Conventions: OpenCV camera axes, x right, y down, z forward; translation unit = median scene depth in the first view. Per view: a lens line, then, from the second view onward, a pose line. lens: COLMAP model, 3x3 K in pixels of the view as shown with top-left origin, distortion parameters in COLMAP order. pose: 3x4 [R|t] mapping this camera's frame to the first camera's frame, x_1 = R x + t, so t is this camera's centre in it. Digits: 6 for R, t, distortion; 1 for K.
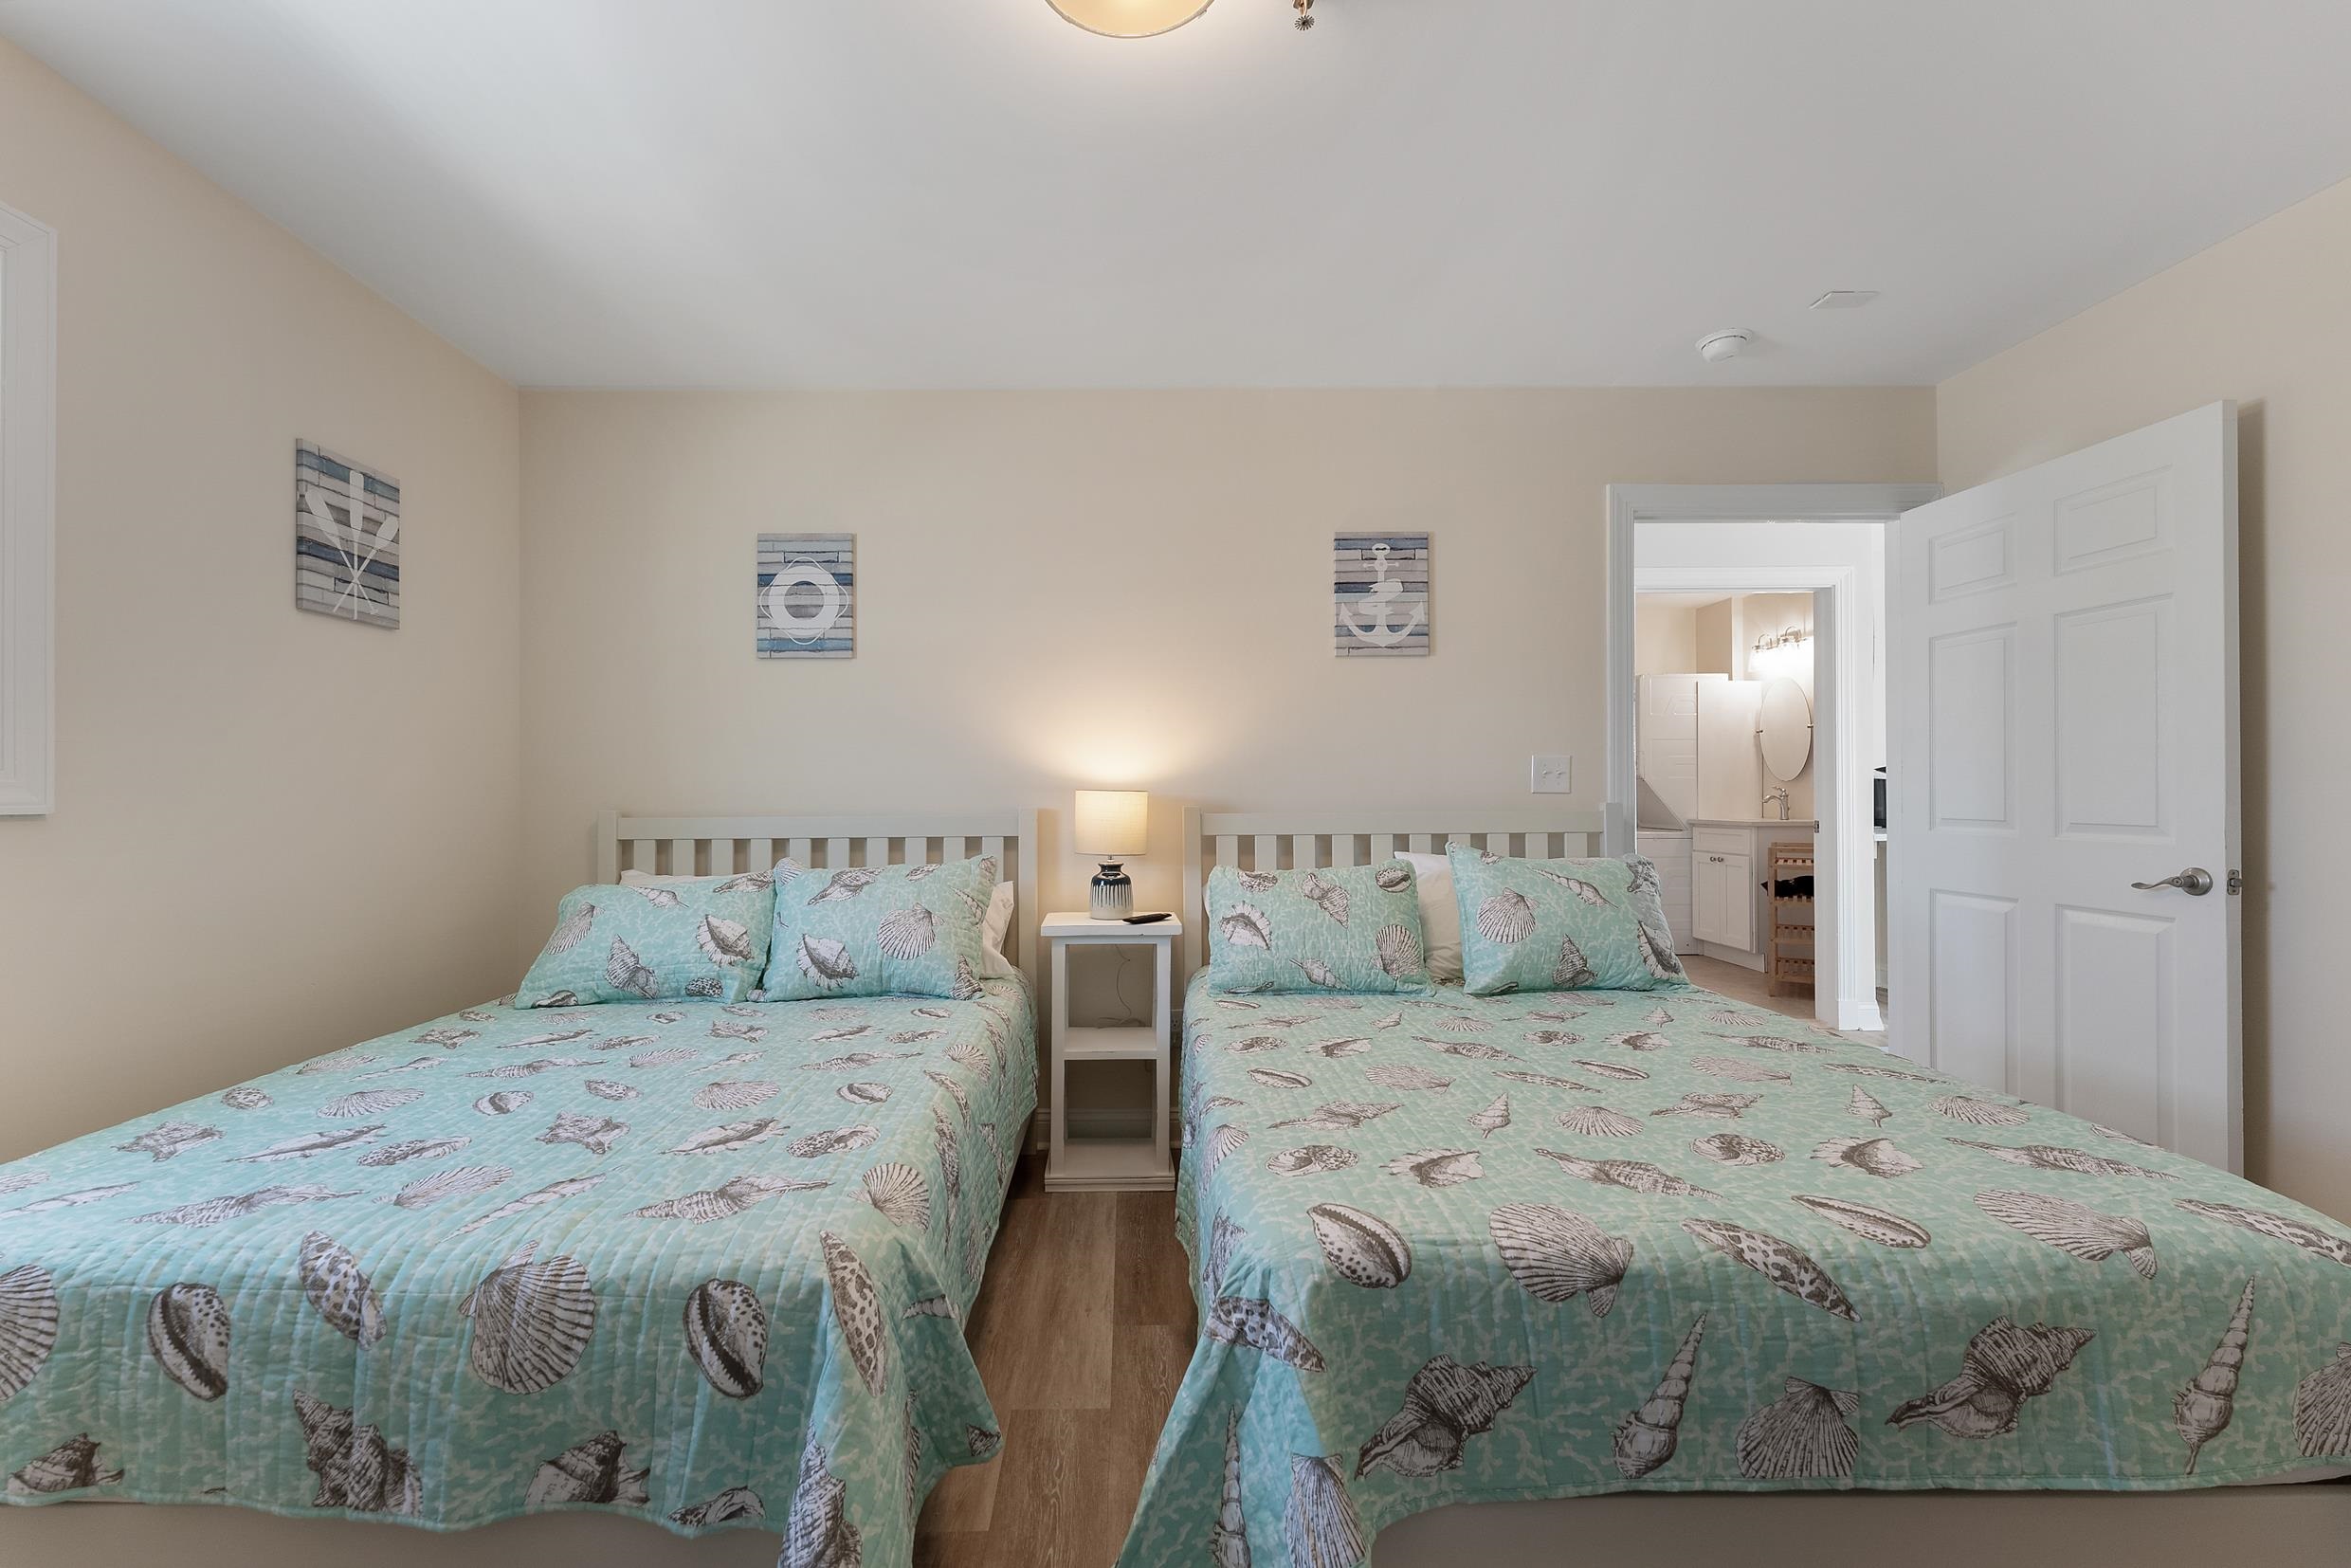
lens RADIAL K [[936.6, 0, 1173.4], [0, 936.6, 780.7], [0, 0, 1]] dist [0.000799, 0.000152]
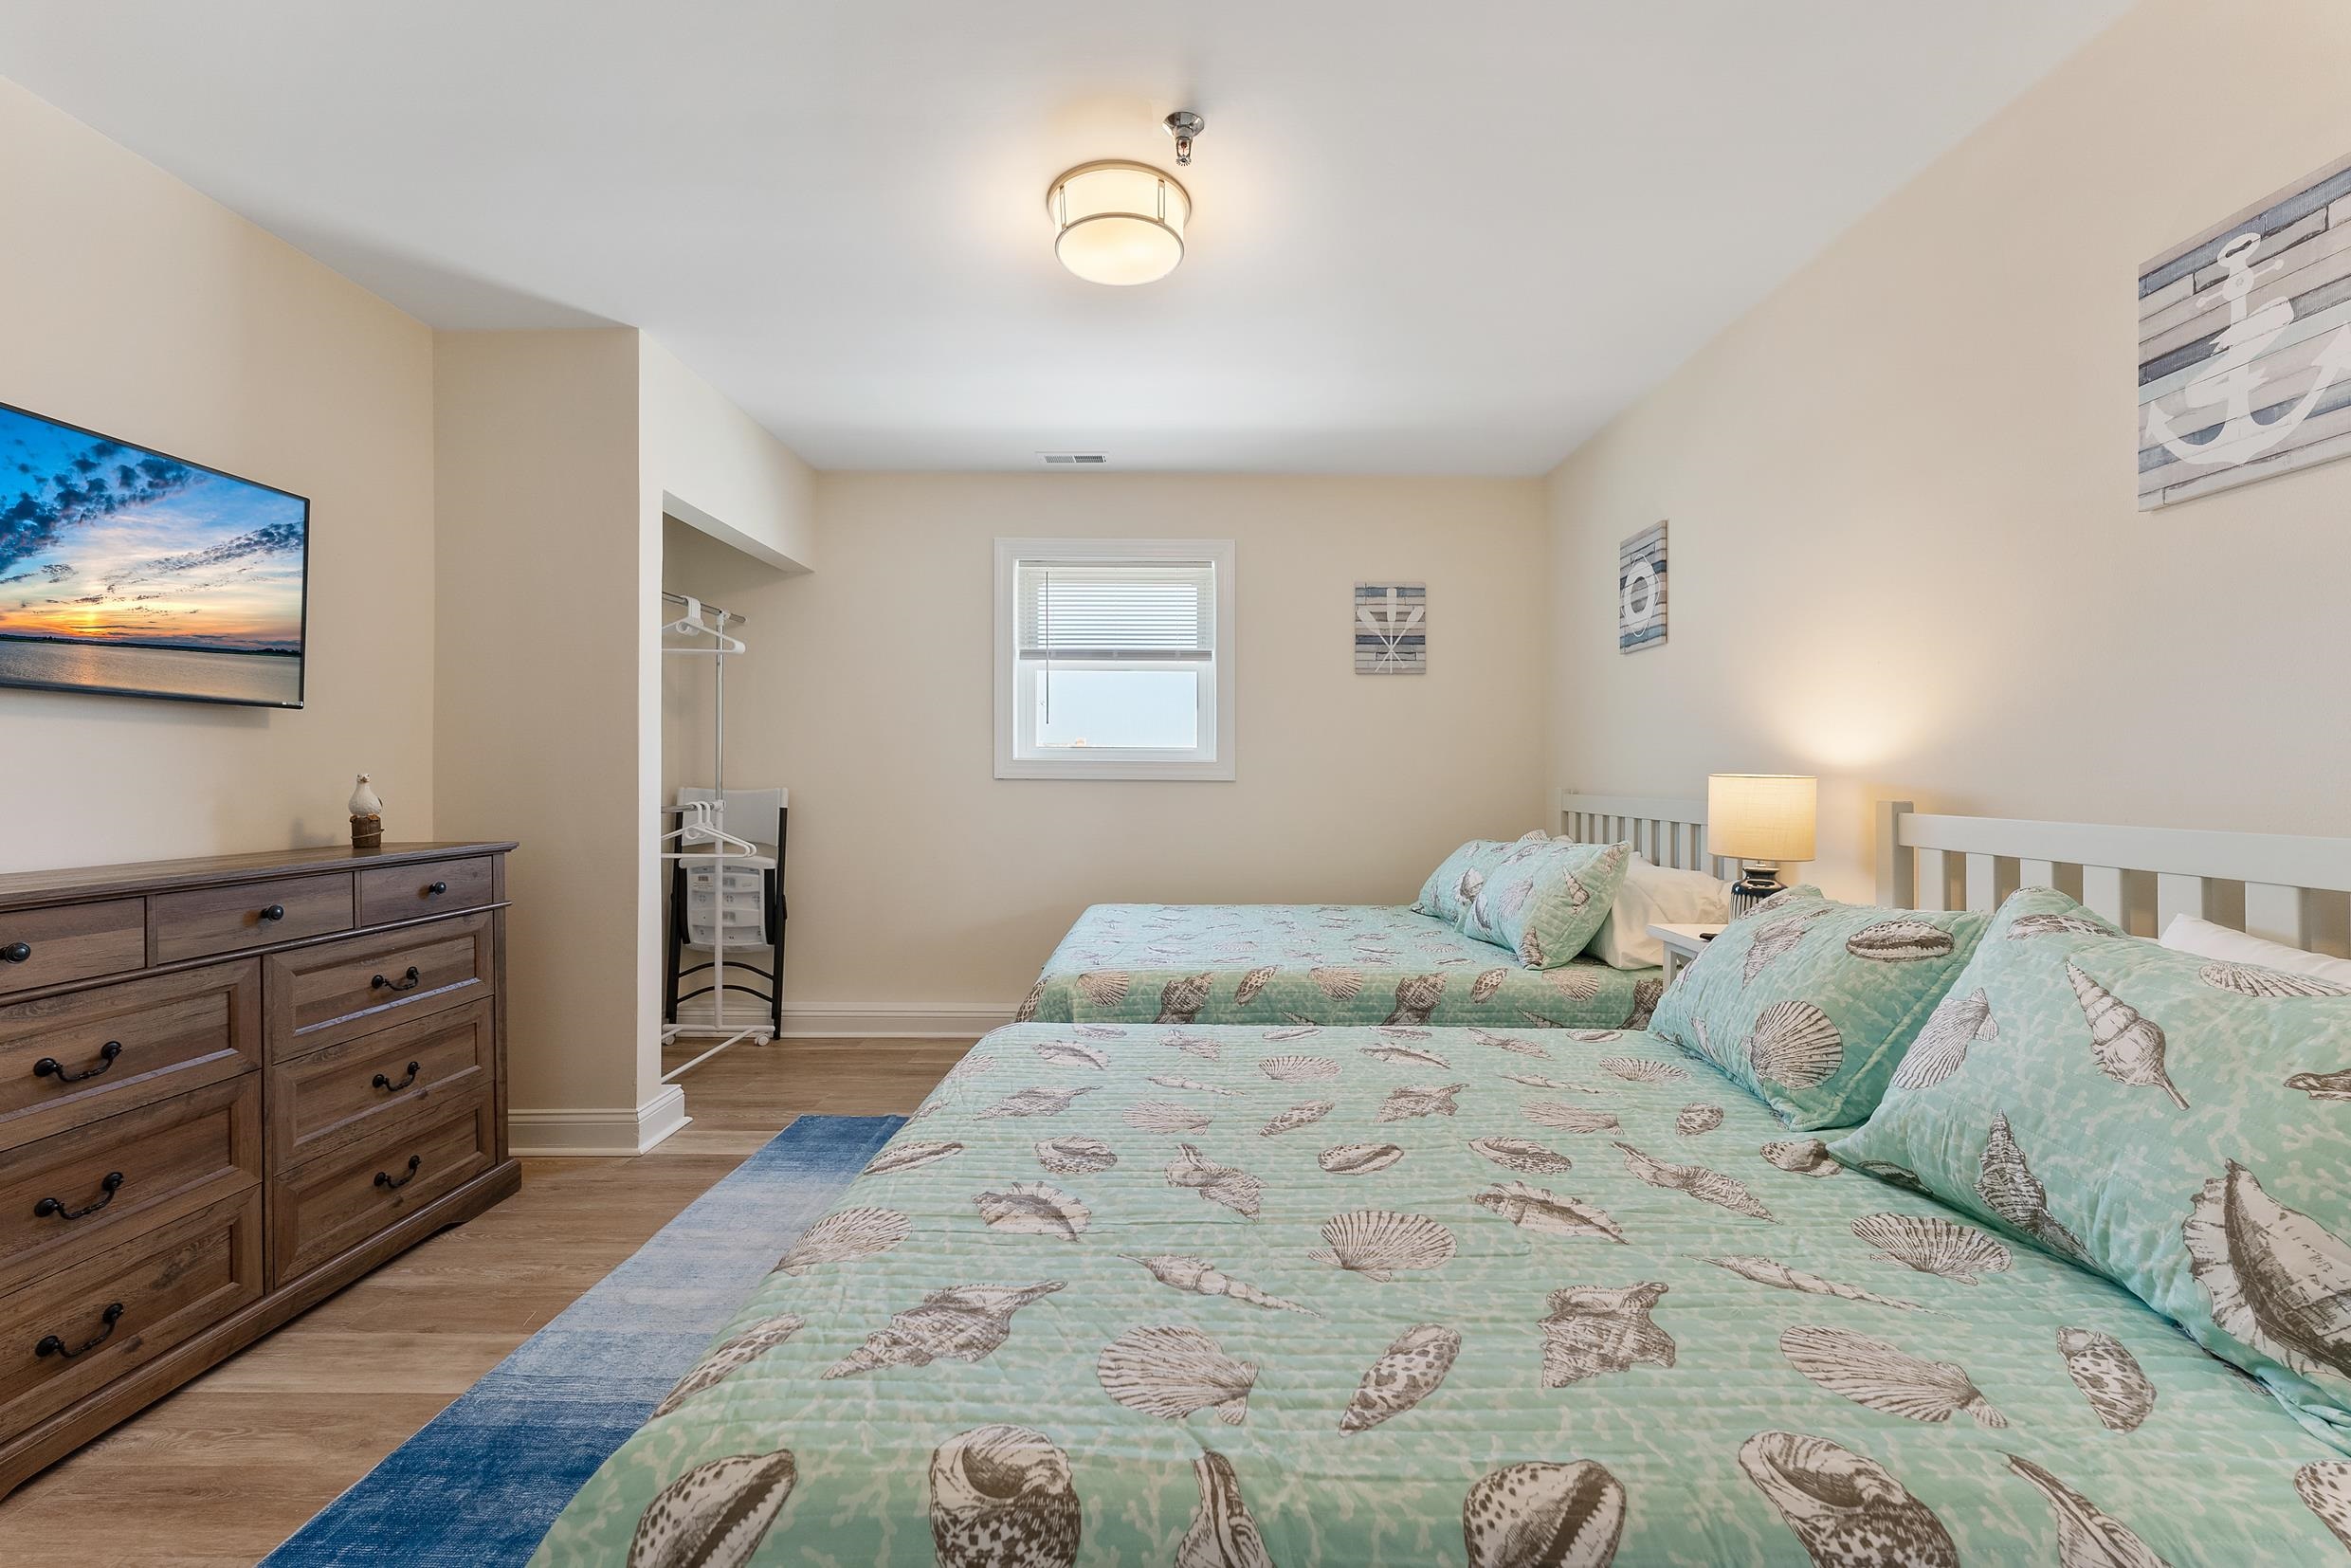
lens RADIAL K [[936.6, 0, 1186.8], [0, 936.6, 770.4], [0, 0, 1]] dist [0.000799, 0.000152]
pose [[-0.009524, 0.003807, -0.999947, 0.681897], [0.007245, 0.999967, 0.003738, -0.000361], [0.999928, -0.007209, -0.009552, 0.493684]]
